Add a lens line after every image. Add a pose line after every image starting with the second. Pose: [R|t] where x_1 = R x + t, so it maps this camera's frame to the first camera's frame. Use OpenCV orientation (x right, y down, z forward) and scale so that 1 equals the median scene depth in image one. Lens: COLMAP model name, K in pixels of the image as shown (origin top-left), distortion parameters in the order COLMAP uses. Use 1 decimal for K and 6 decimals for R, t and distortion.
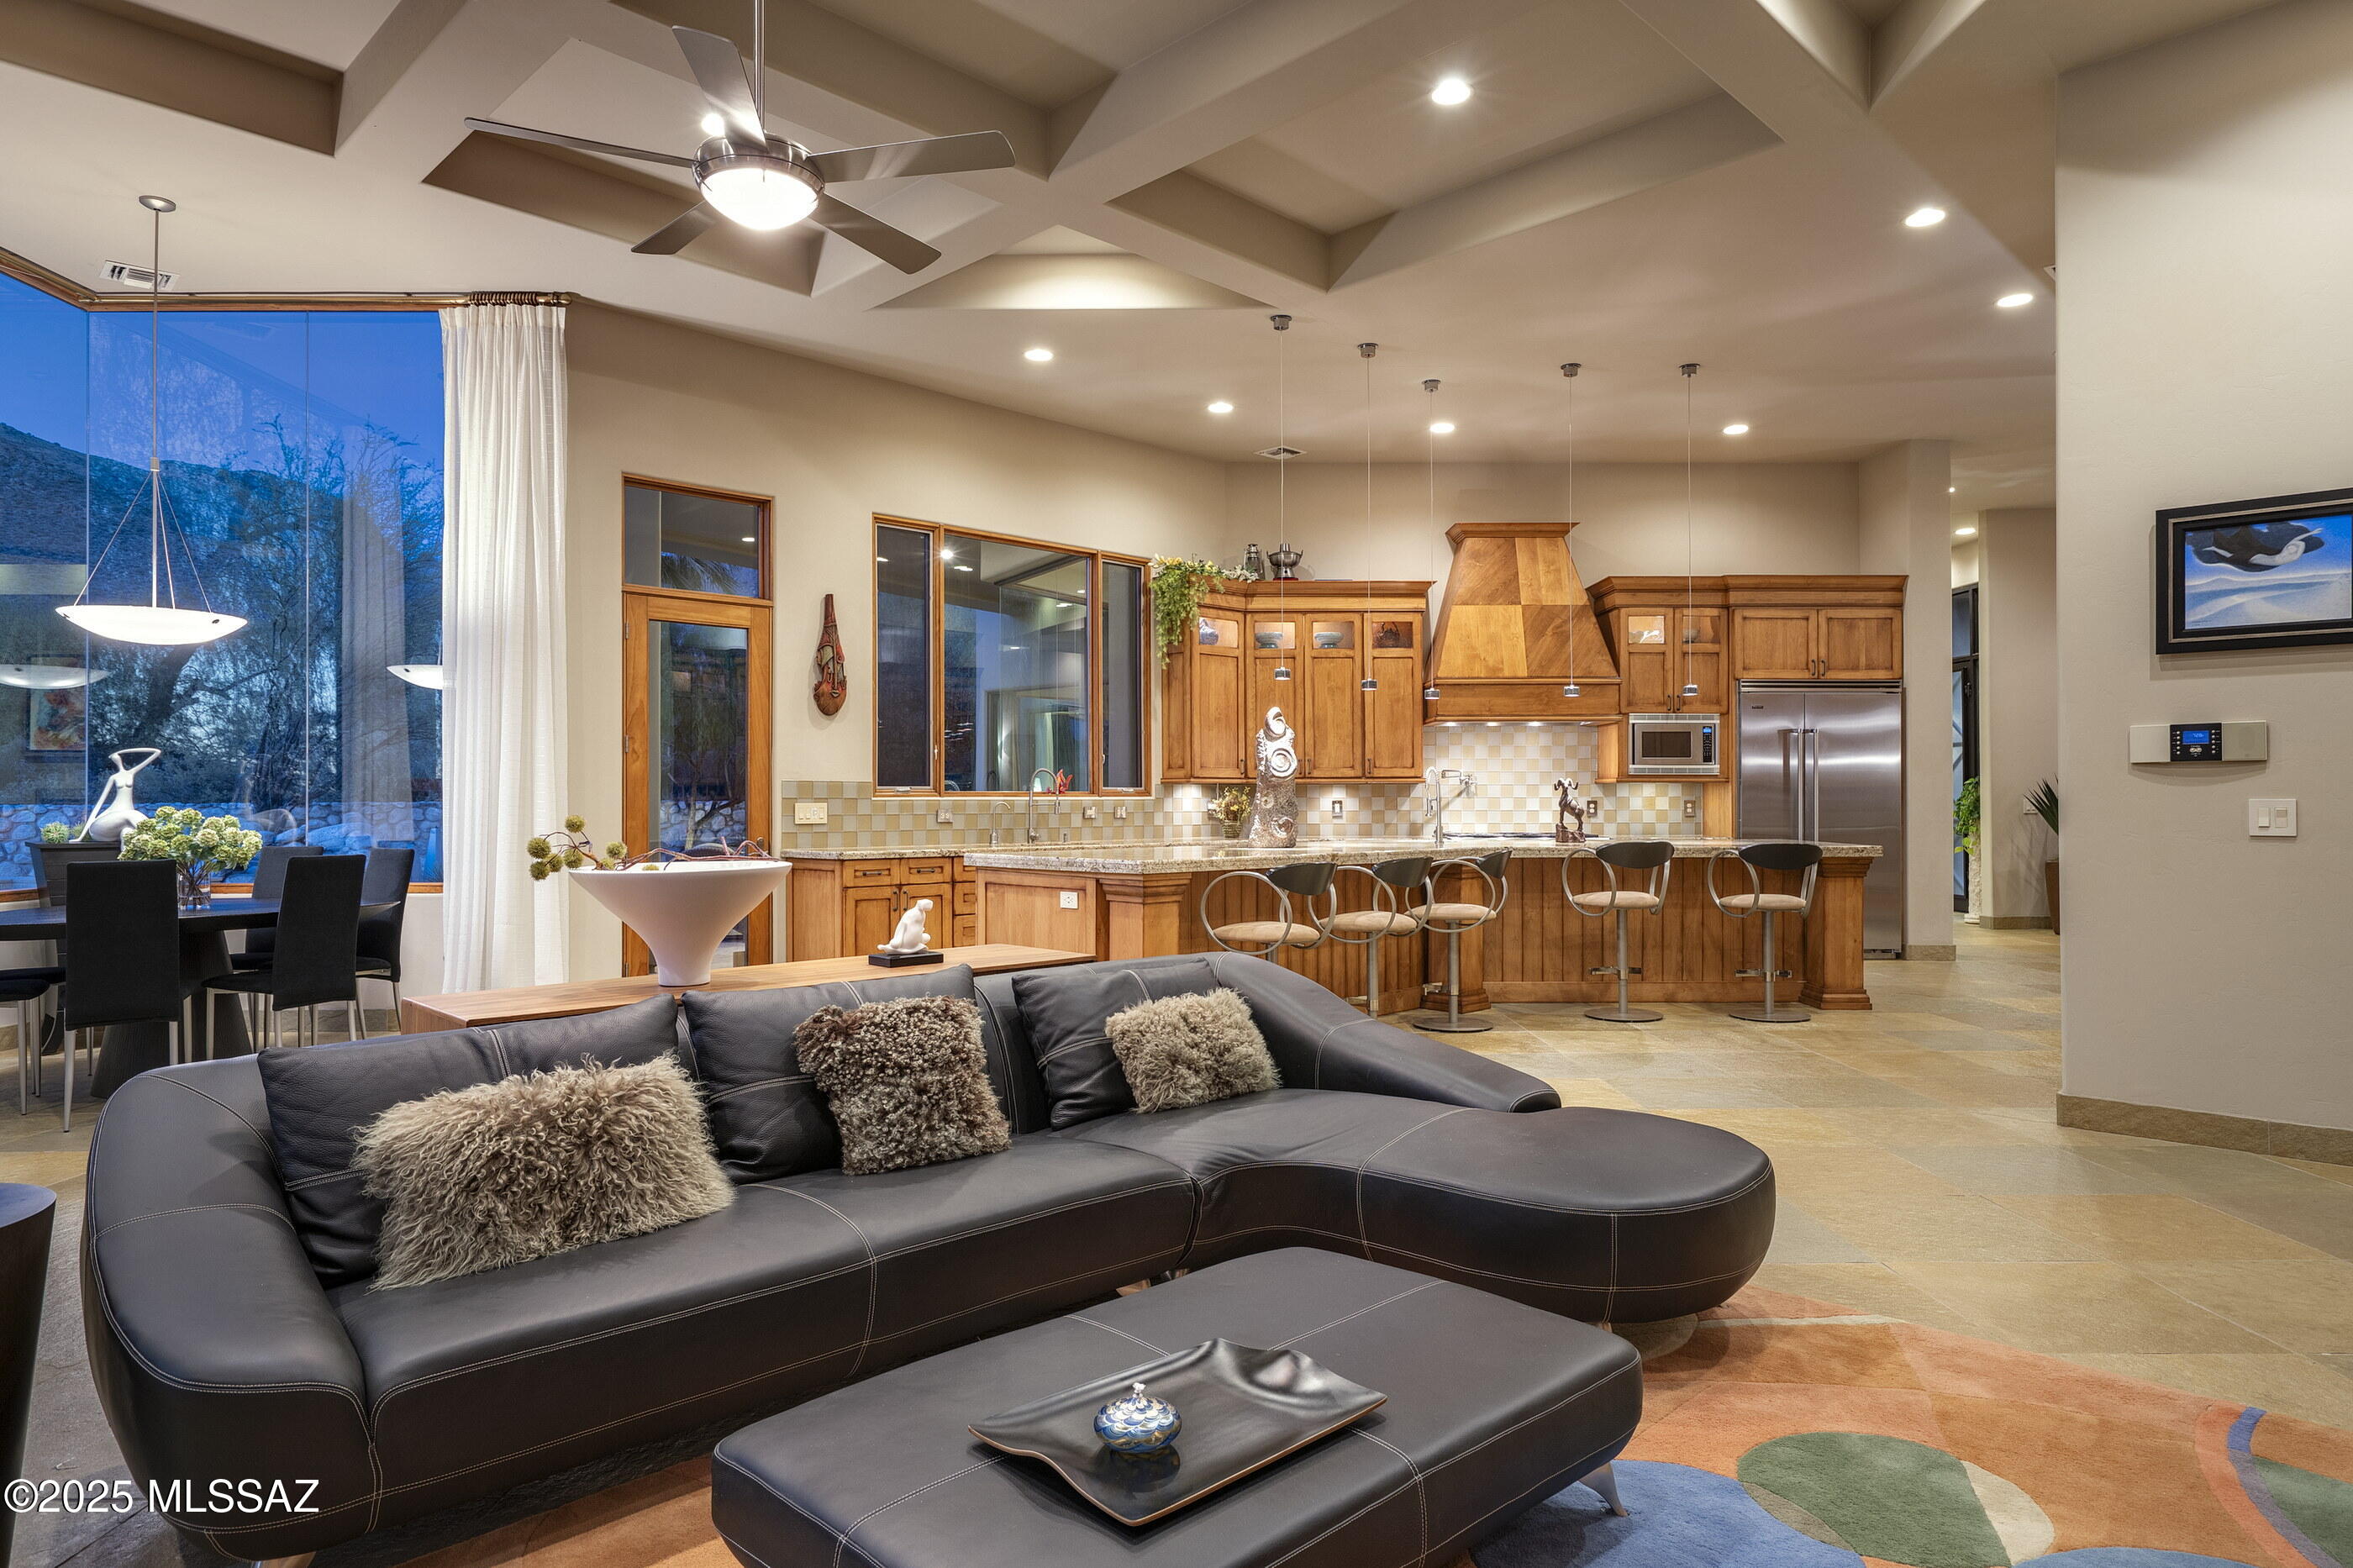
lens RADIAL K [[1425.2, 0, 1181.1], [0, 1425.2, 780.9], [0, 0, 1]] dist [0.005864, 0.001311]
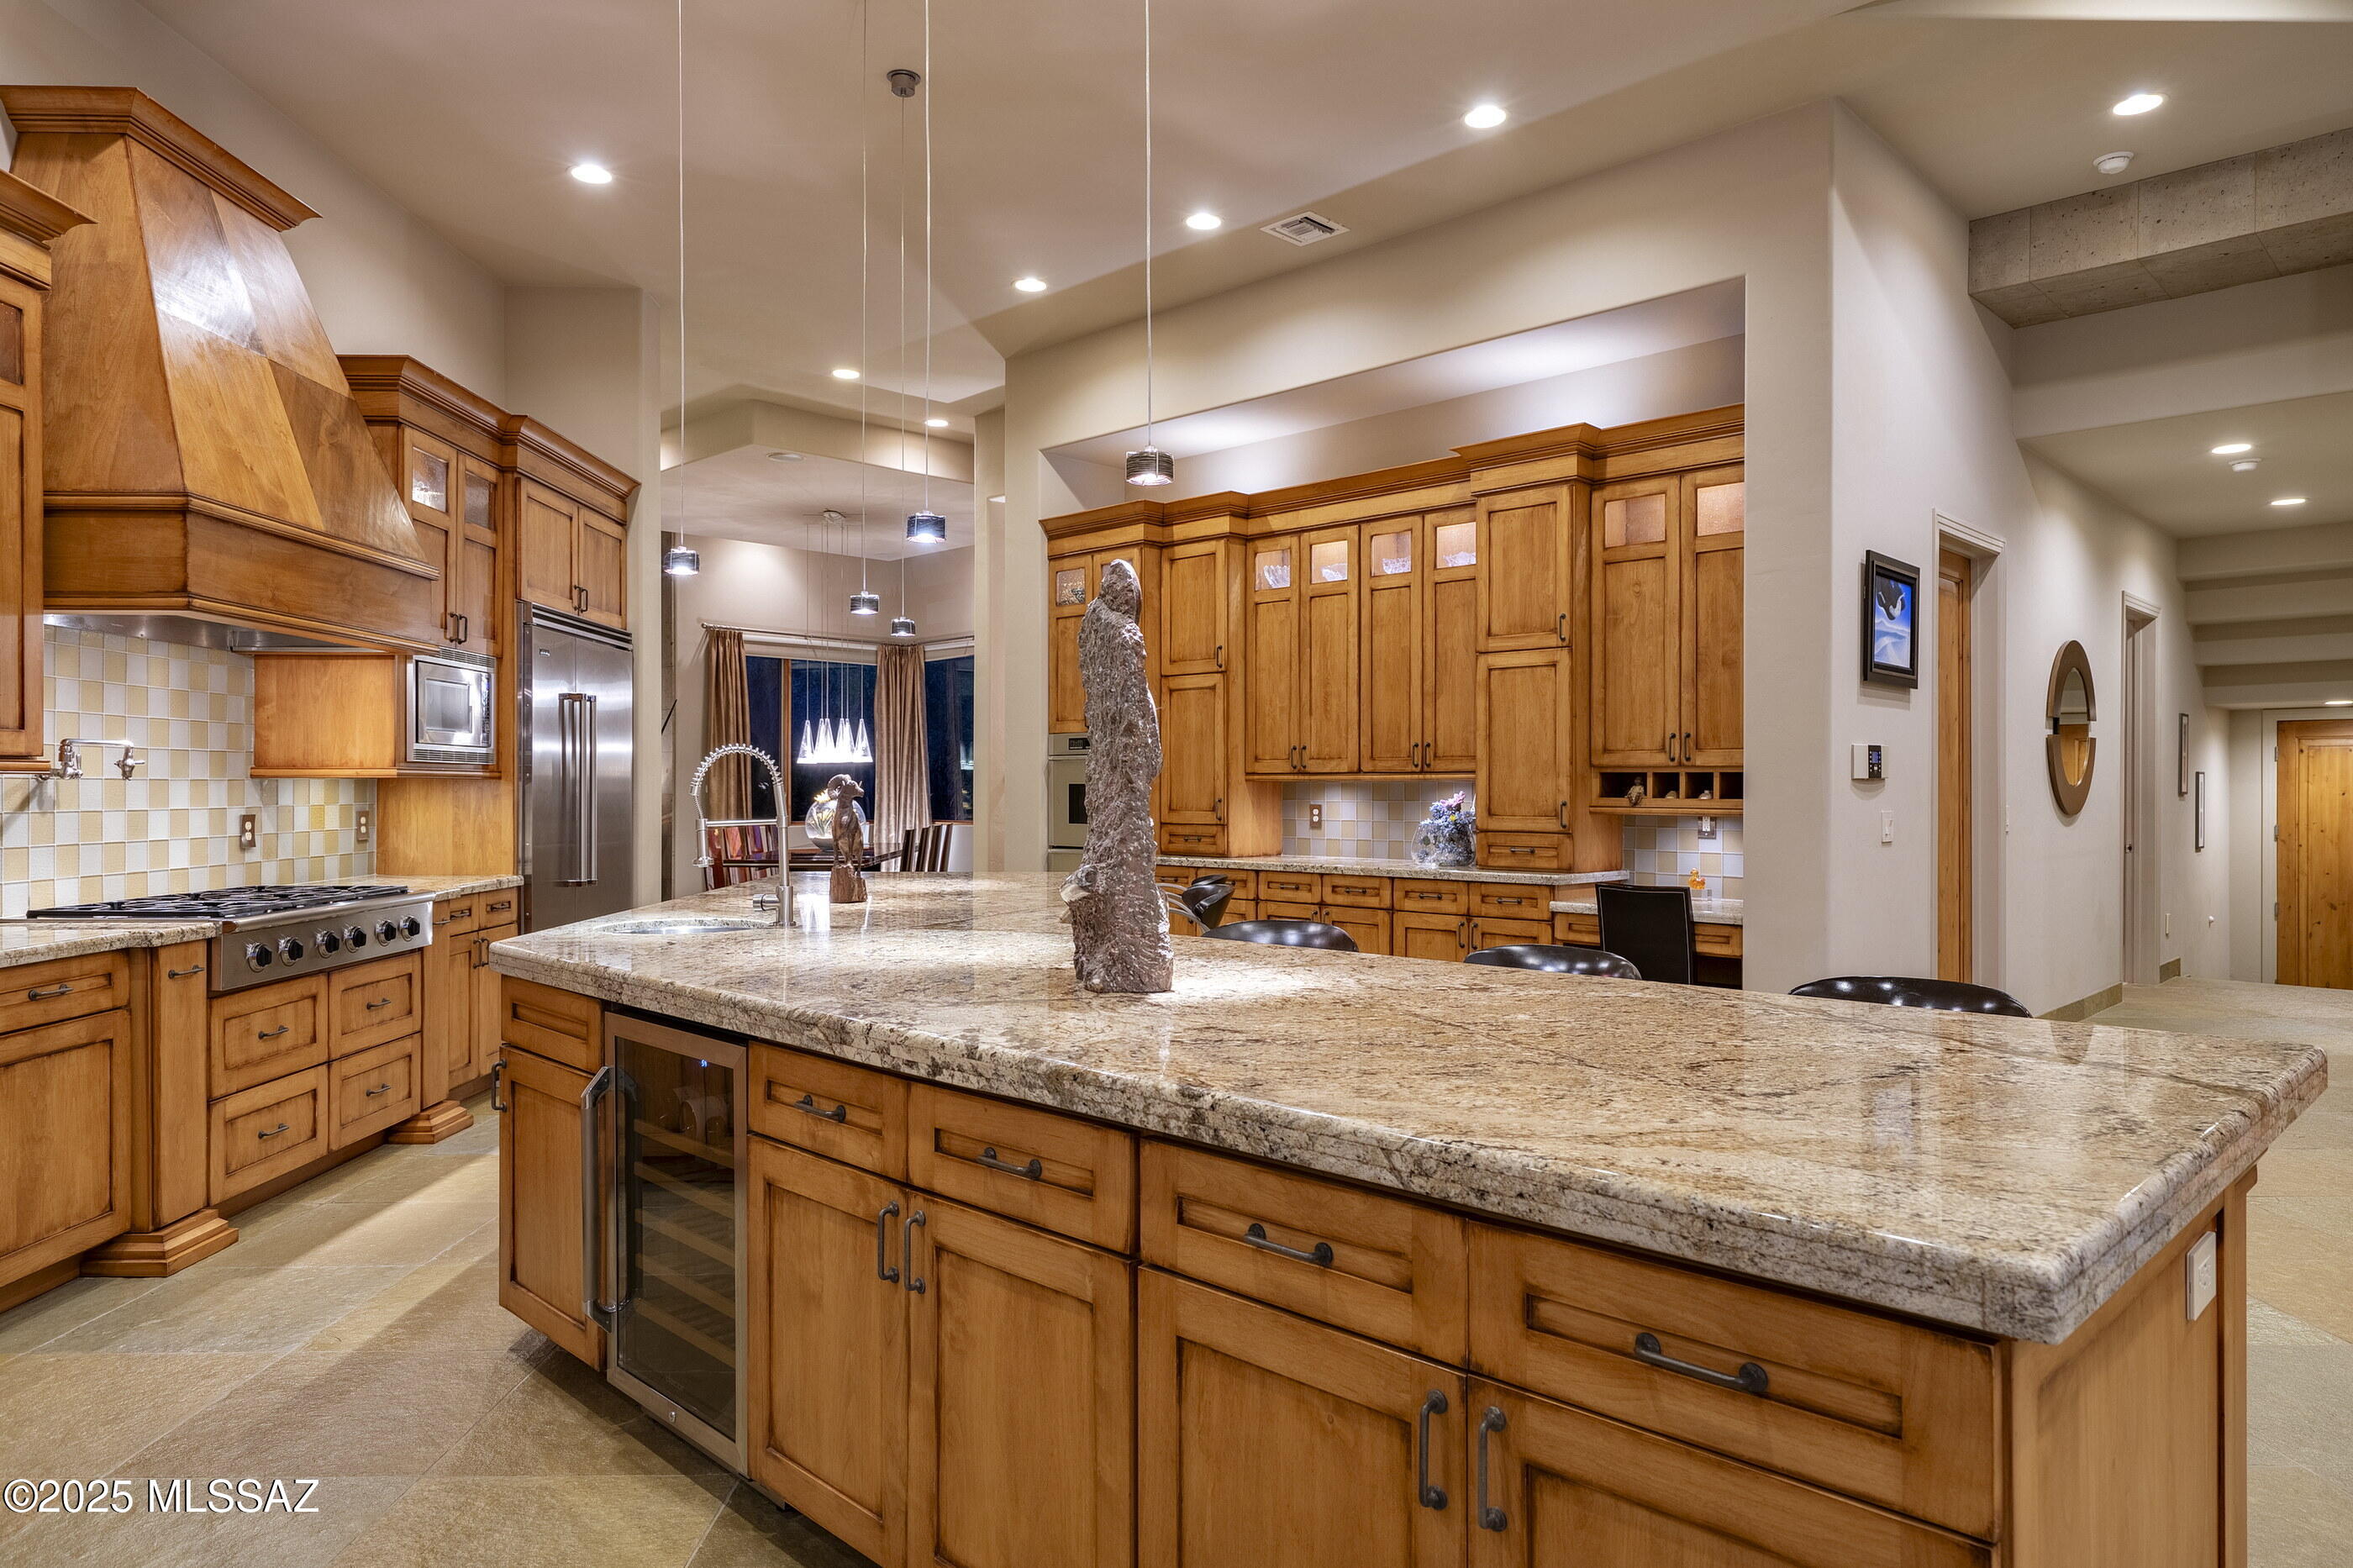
lens RADIAL K [[1425.2, 0, 1178.9], [0, 1425.2, 788.5], [0, 0, 1]] dist [0.005864, 0.001311]
pose [[-0.021964, -0.001359, 0.999758, -0.185777], [-0.013836, 0.999904, 0.001055, 0.000641], [-0.999663, -0.013809, -0.021981, 0.705757]]
